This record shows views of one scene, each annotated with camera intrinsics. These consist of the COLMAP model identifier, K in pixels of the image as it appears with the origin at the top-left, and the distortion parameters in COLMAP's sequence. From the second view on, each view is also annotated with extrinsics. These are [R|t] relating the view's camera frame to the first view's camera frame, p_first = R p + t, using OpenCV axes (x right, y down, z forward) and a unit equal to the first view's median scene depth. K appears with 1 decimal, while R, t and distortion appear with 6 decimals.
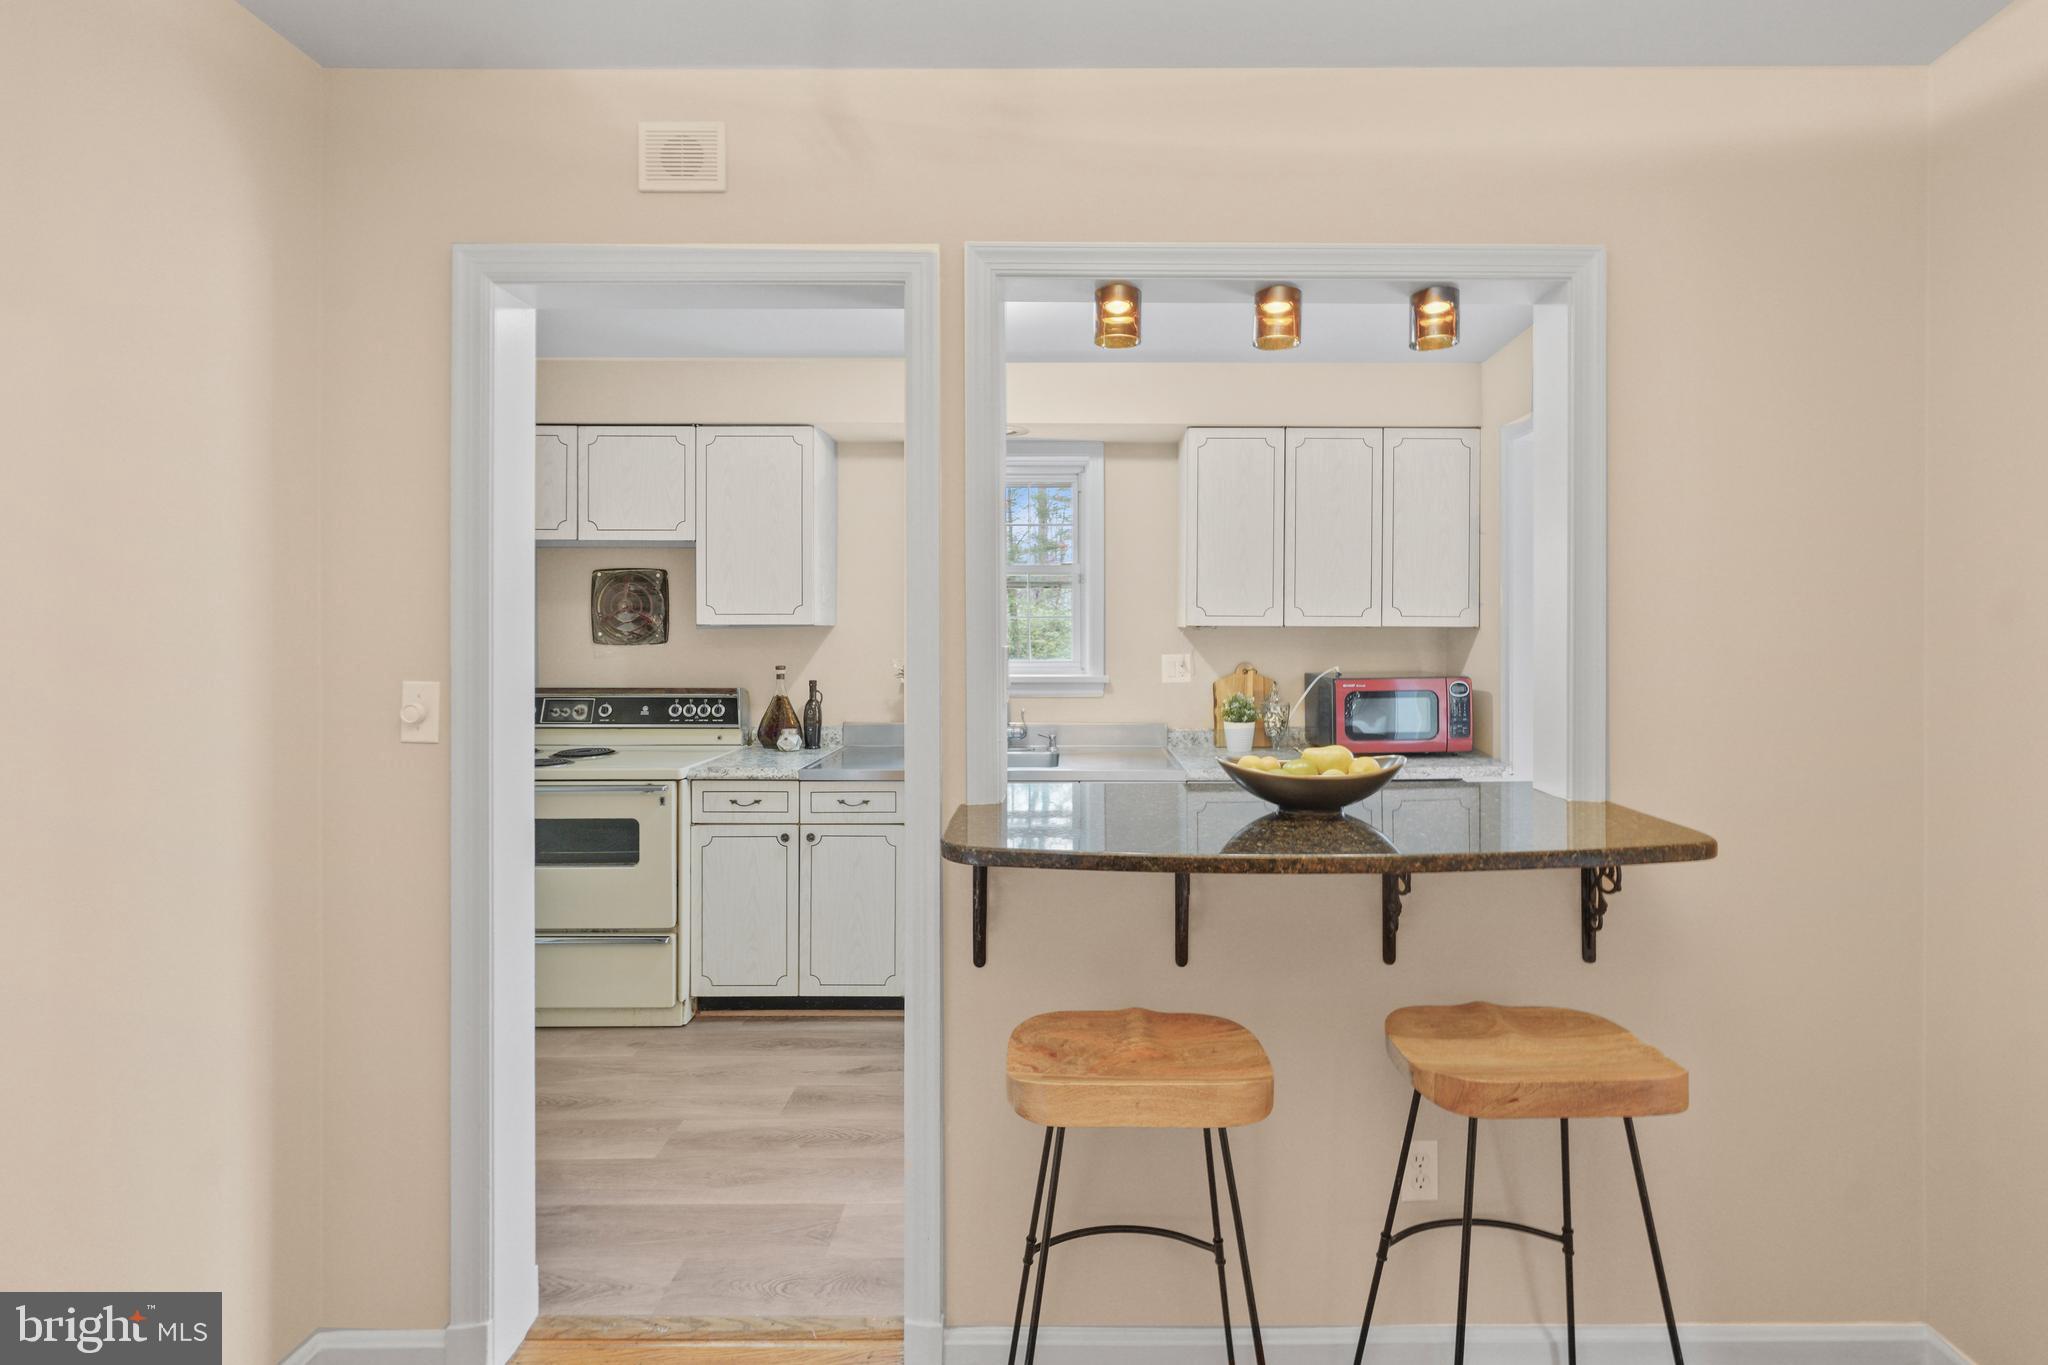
lens RADIAL K [[844.4, 0, 1073.4], [0, 844.4, 629.4], [0, 0, 1]] dist [-0.001178, -0.000142]
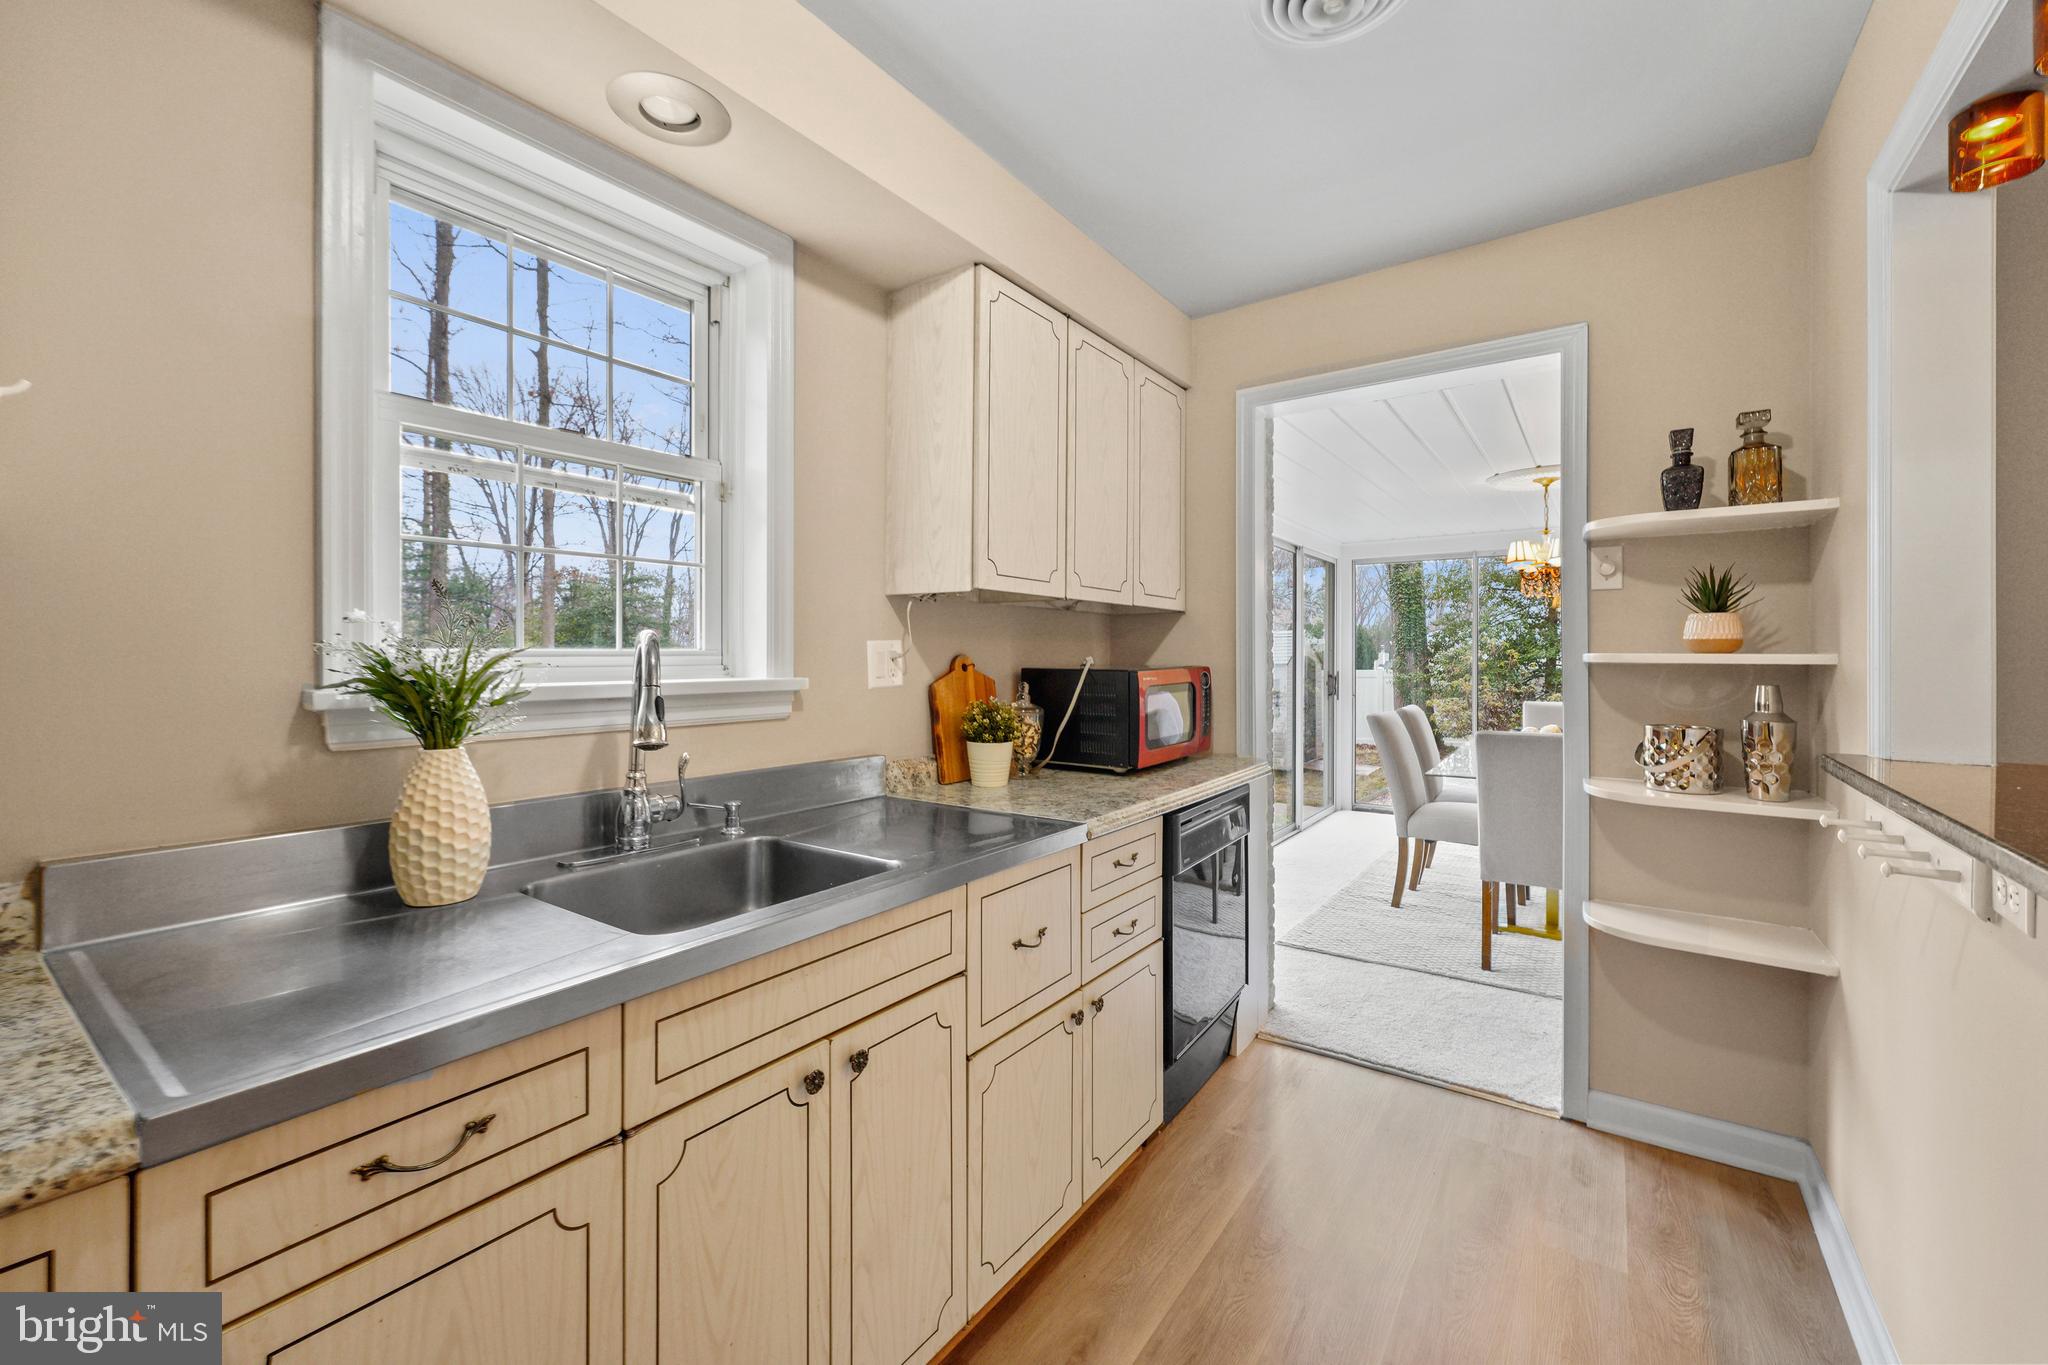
lens RADIAL K [[823.2, 0, 1024.4], [0, 823.2, 655.9], [0, 0, 1]] dist [-0.000546, 0.000110]
pose [[0.584689, 0.000847, 0.811257, -0.316327], [-0.003262, 0.999994, 0.001307, 0.042013], [-0.811251, -0.003411, 0.584688, 0.608731]]
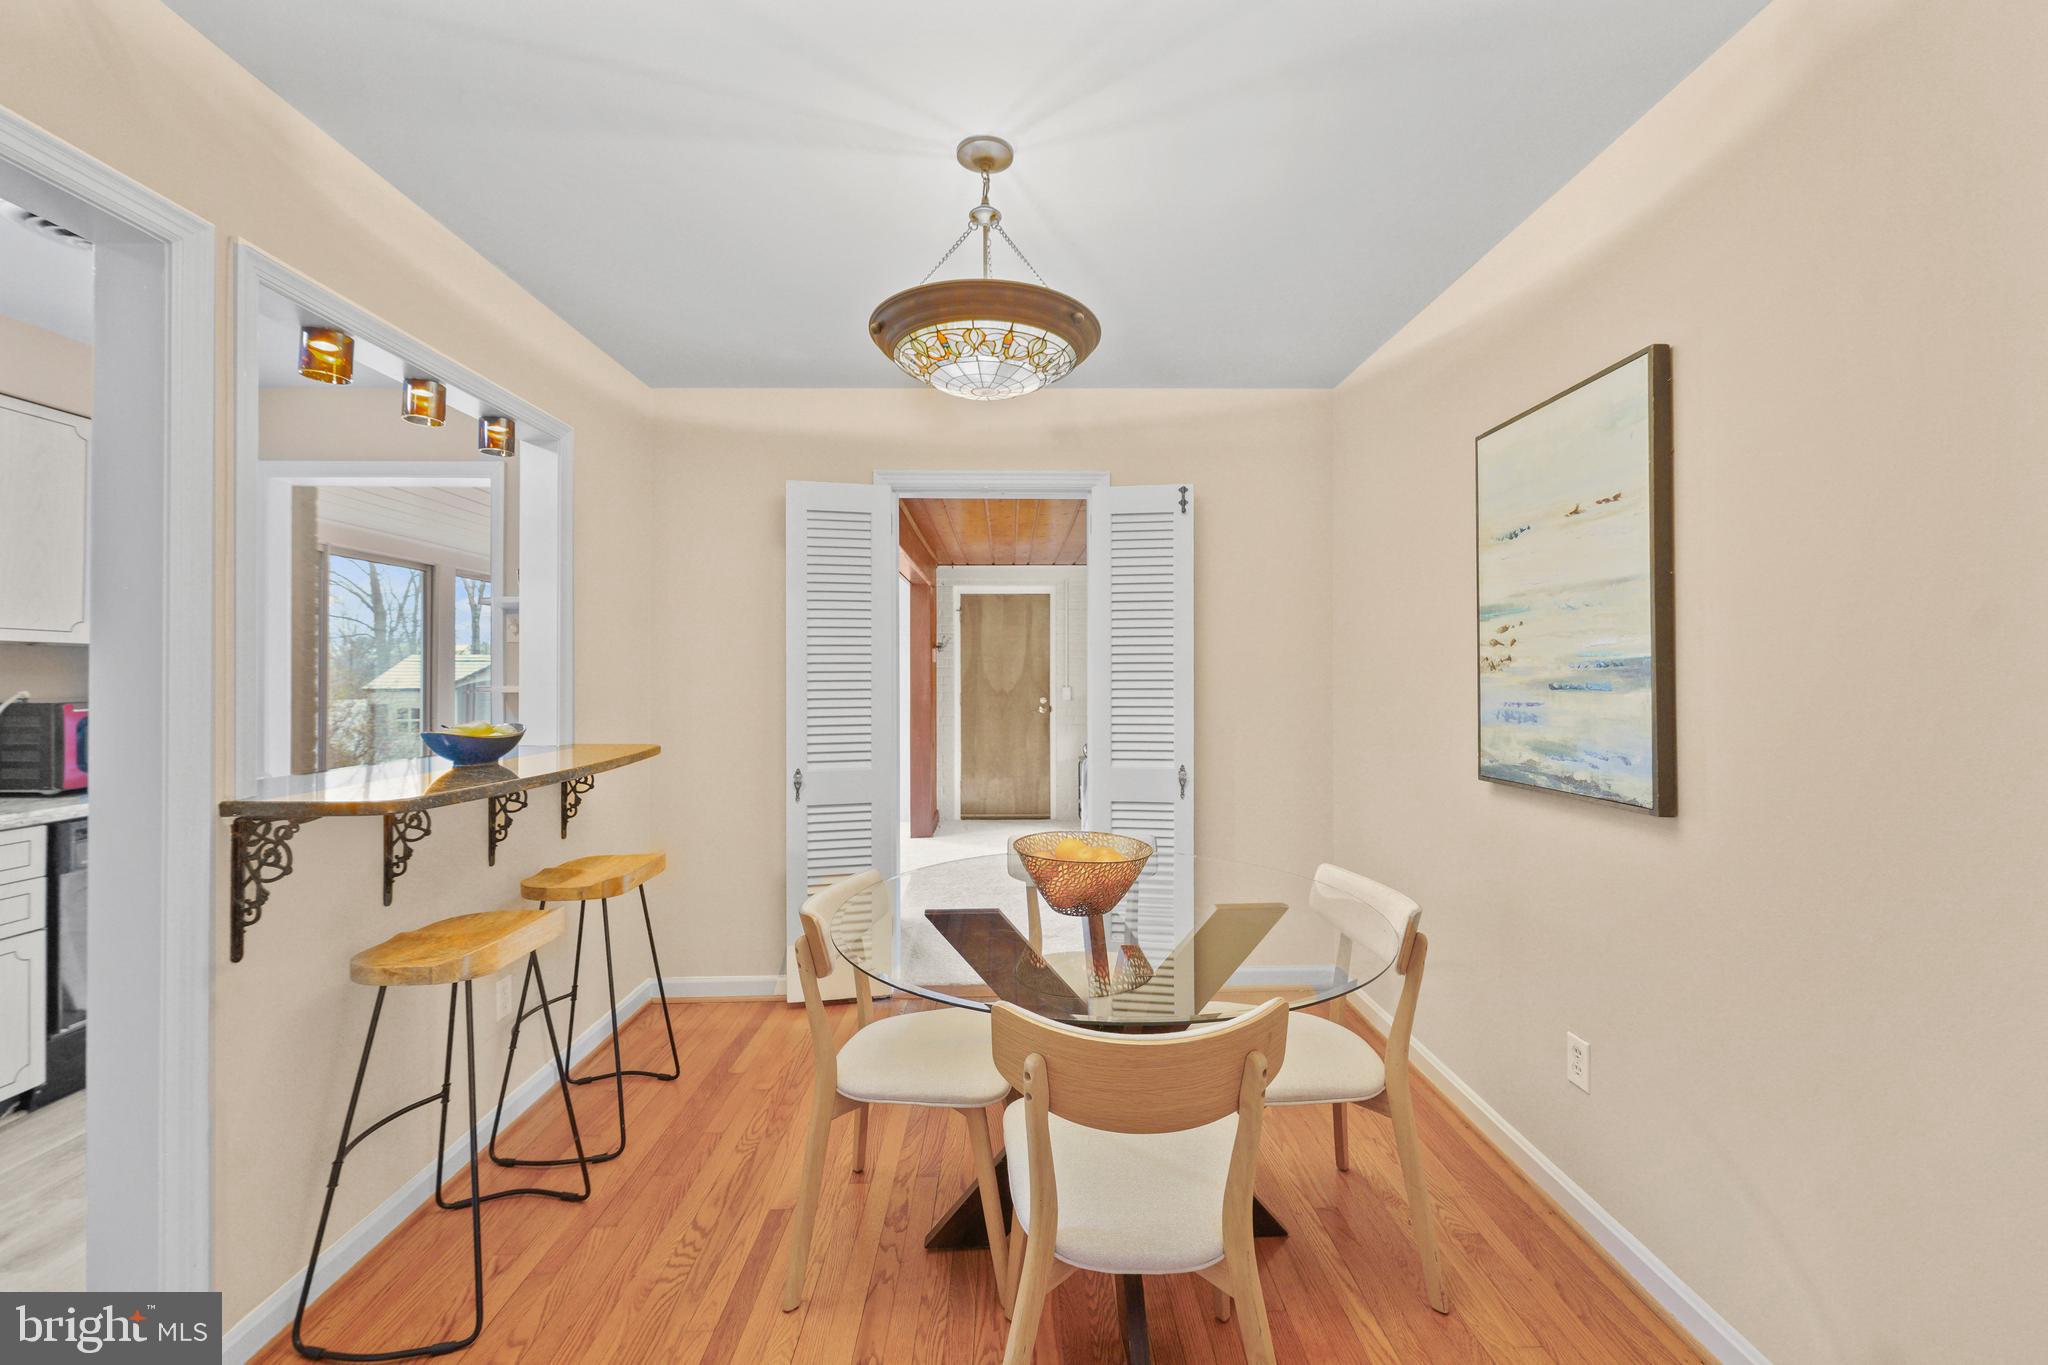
lens RADIAL K [[845.6, 0, 1030.4], [0, 845.6, 666.9], [0, 0, 1]] dist [0.007659, 0.000179]
pose [[-0.010957, 0.009069, 0.999899, -0.524423], [-0.001423, 0.999958, -0.009085, 0.026337], [-0.999939, -0.001522, -0.010944, 0.031737]]
